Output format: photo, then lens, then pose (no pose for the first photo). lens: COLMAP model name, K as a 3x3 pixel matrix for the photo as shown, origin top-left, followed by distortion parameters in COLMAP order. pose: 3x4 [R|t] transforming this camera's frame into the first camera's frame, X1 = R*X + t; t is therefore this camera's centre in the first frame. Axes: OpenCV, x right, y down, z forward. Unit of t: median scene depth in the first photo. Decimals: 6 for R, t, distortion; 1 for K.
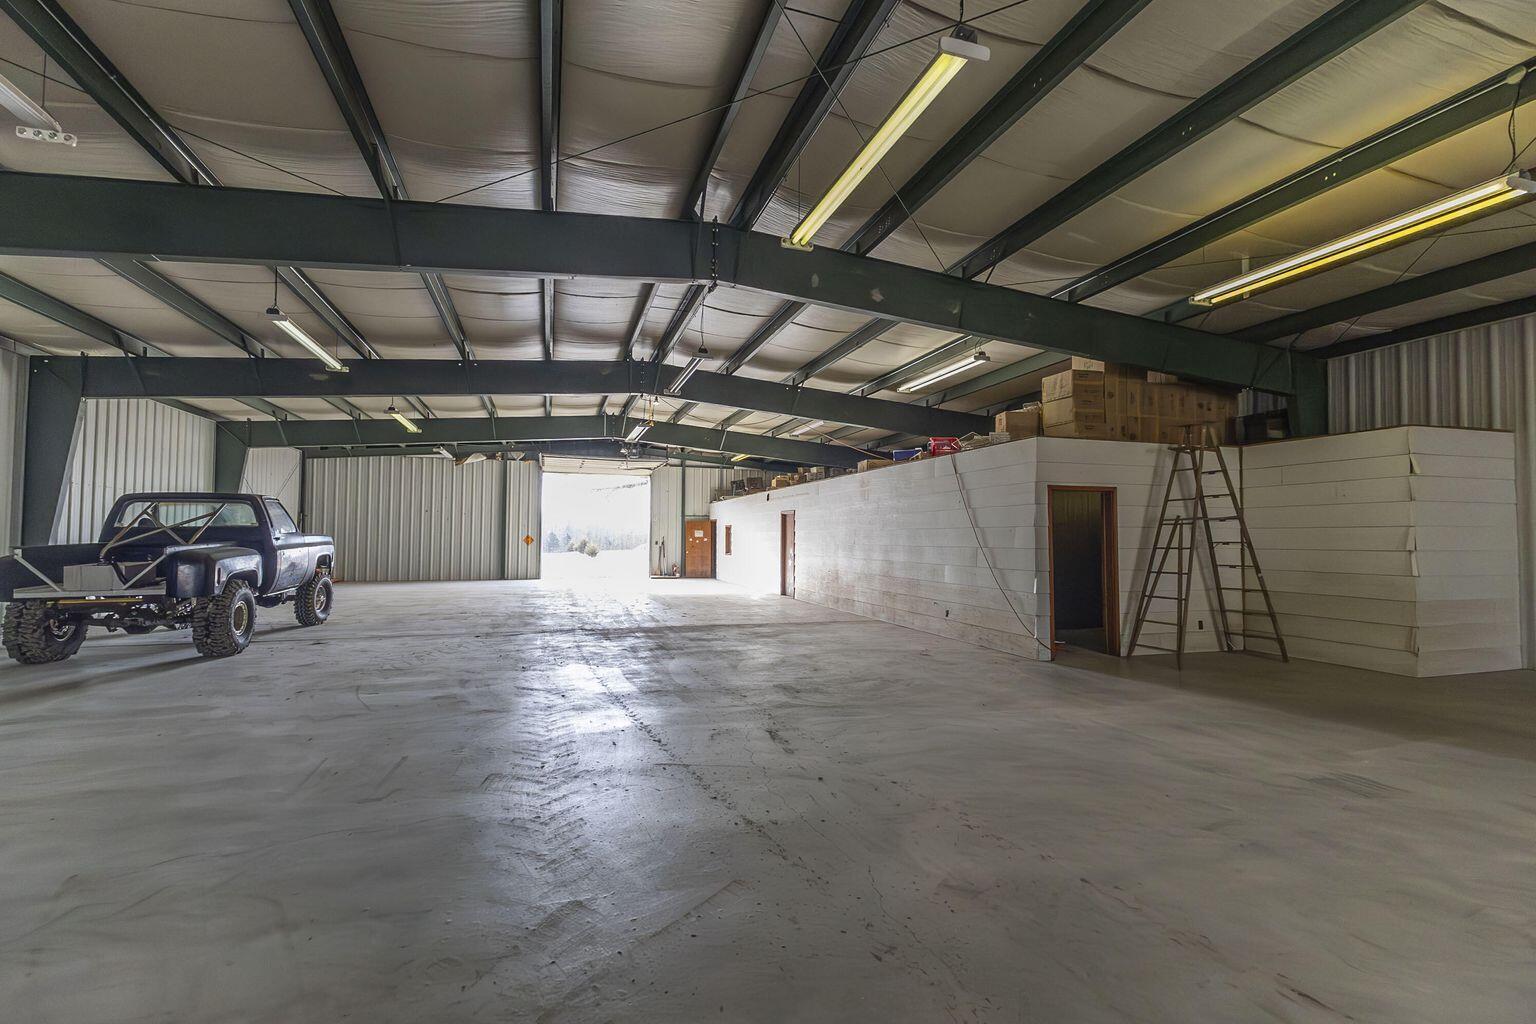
lens RADIAL K [[700.3, 0, 767.5], [0, 700.3, 509.0], [0, 0, 1]] dist [0.012957, 0.000547]
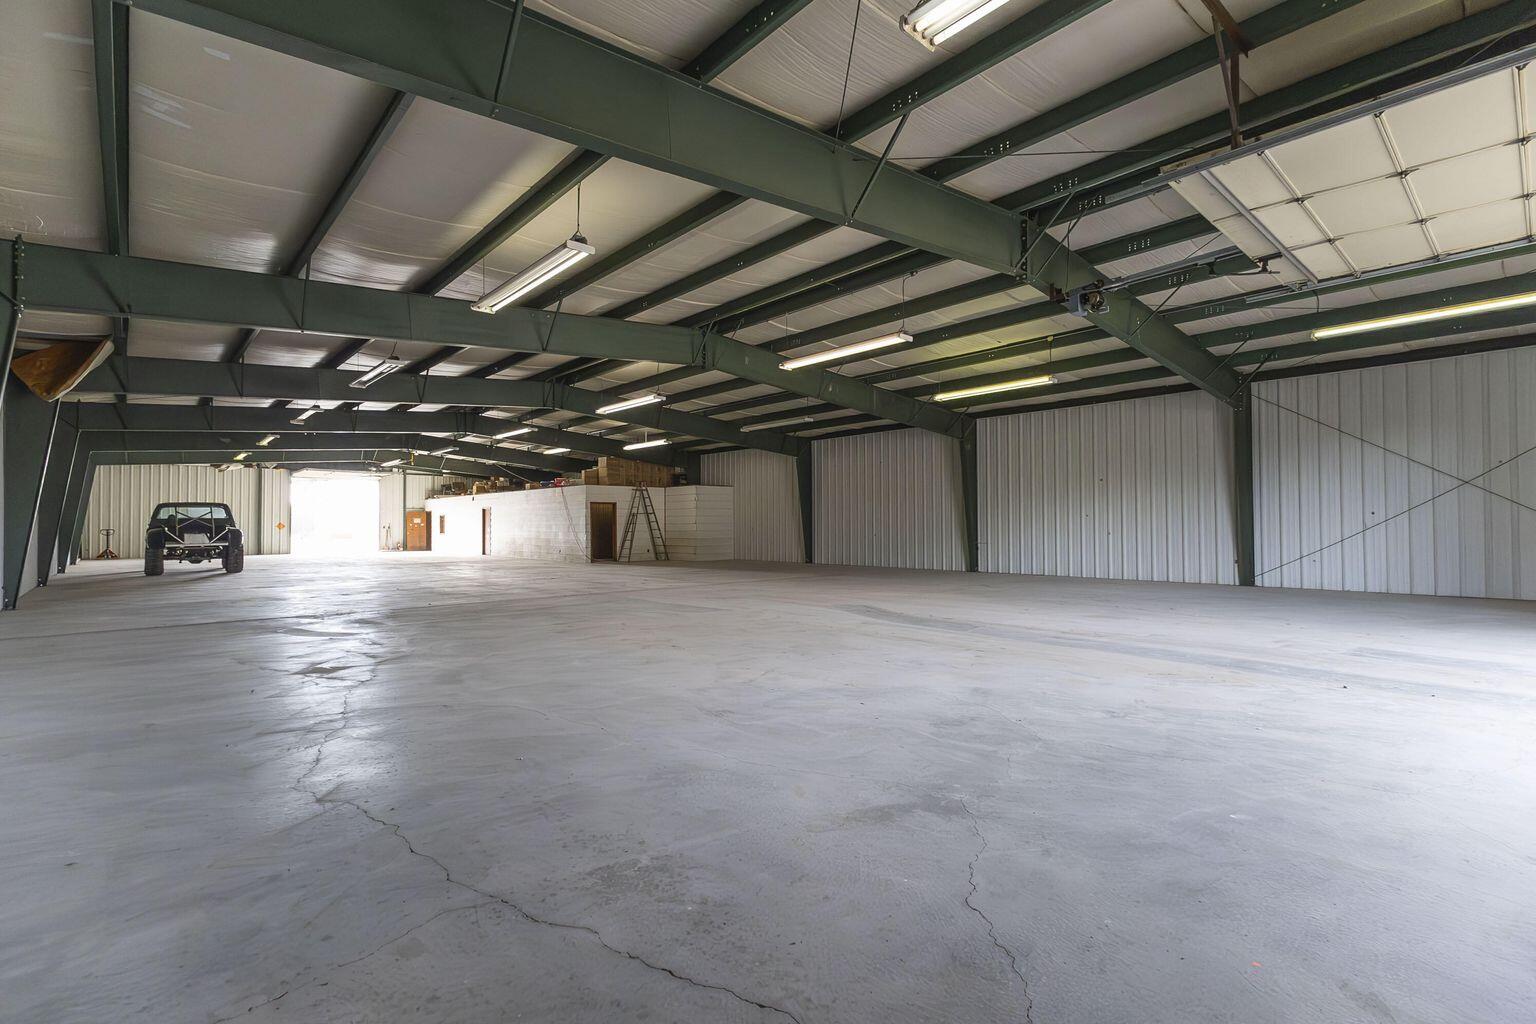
lens RADIAL K [[700.3, 0, 773.2], [0, 700.3, 504.4], [0, 0, 1]] dist [0.012957, 0.000547]
pose [[0.905682, 0.001878, 0.423954, -0.051044], [-0.007447, 0.999906, 0.011479, -0.023021], [-0.423893, -0.013554, 0.905611, -0.709151]]
